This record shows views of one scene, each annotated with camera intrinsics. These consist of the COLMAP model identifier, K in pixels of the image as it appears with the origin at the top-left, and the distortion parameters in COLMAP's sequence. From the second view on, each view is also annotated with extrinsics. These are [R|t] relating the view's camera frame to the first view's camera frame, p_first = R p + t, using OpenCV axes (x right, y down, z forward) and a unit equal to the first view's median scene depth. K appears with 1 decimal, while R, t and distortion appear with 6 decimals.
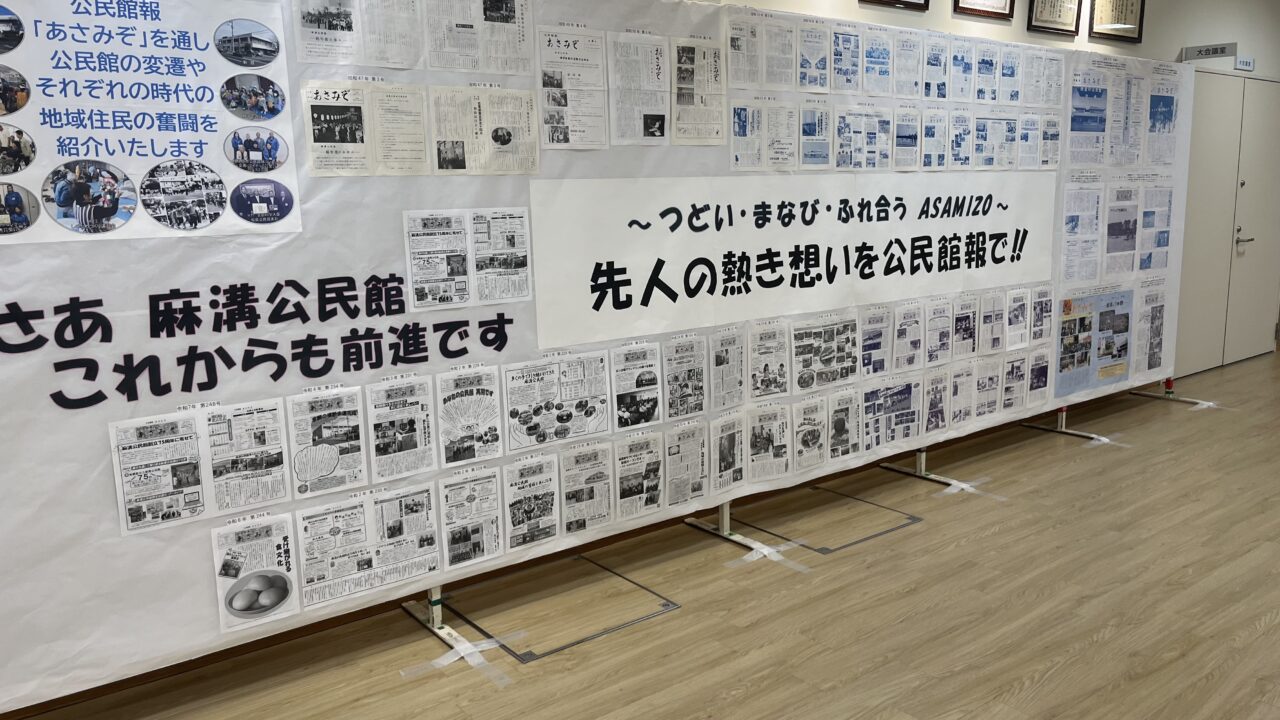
lens RADIAL K [[973.3, 0, 622.3], [0, 973.3, 363.9], [0, 0, 1]] dist [0.056053, -0.099687]
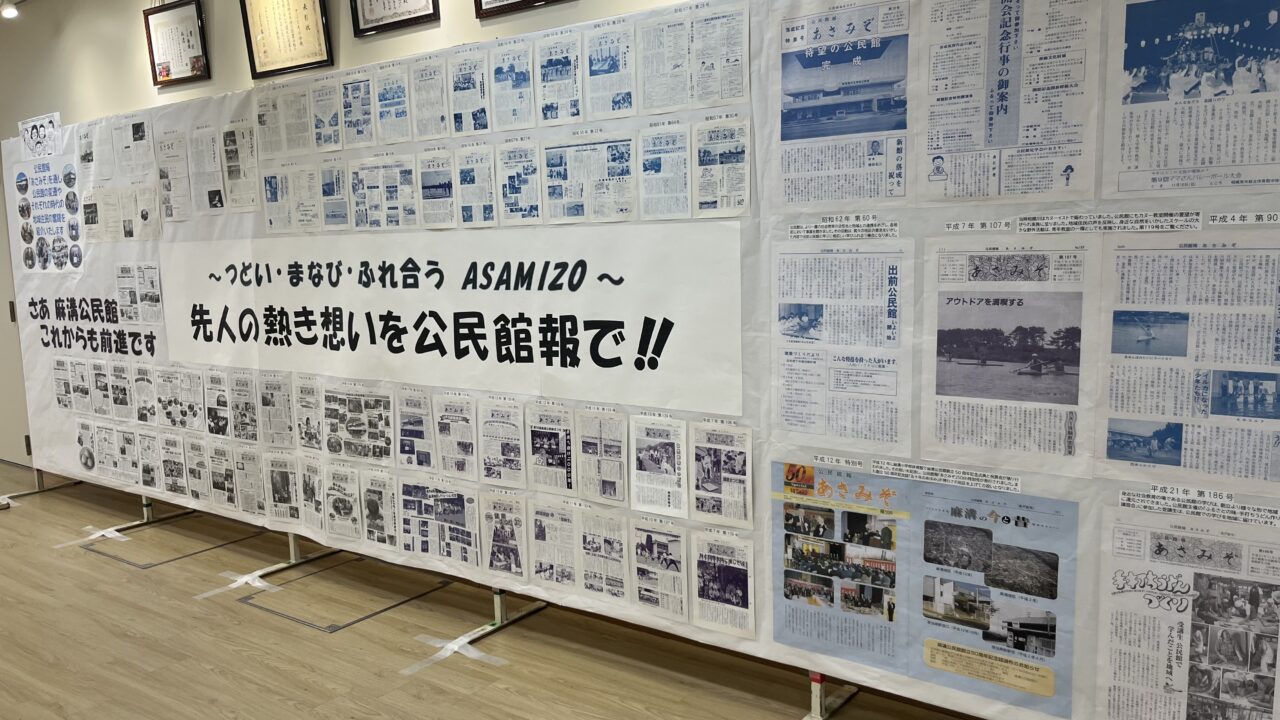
lens RADIAL K [[973.3, 0, 622.3], [0, 973.3, 363.9], [0, 0, 1]] dist [0.056053, -0.099687]
pose [[0.269048, 0.146125, -0.951977, 1.155645], [-0.135690, 0.984316, 0.112740, -0.206982], [0.953521, 0.098841, 0.284656, 0.965688]]
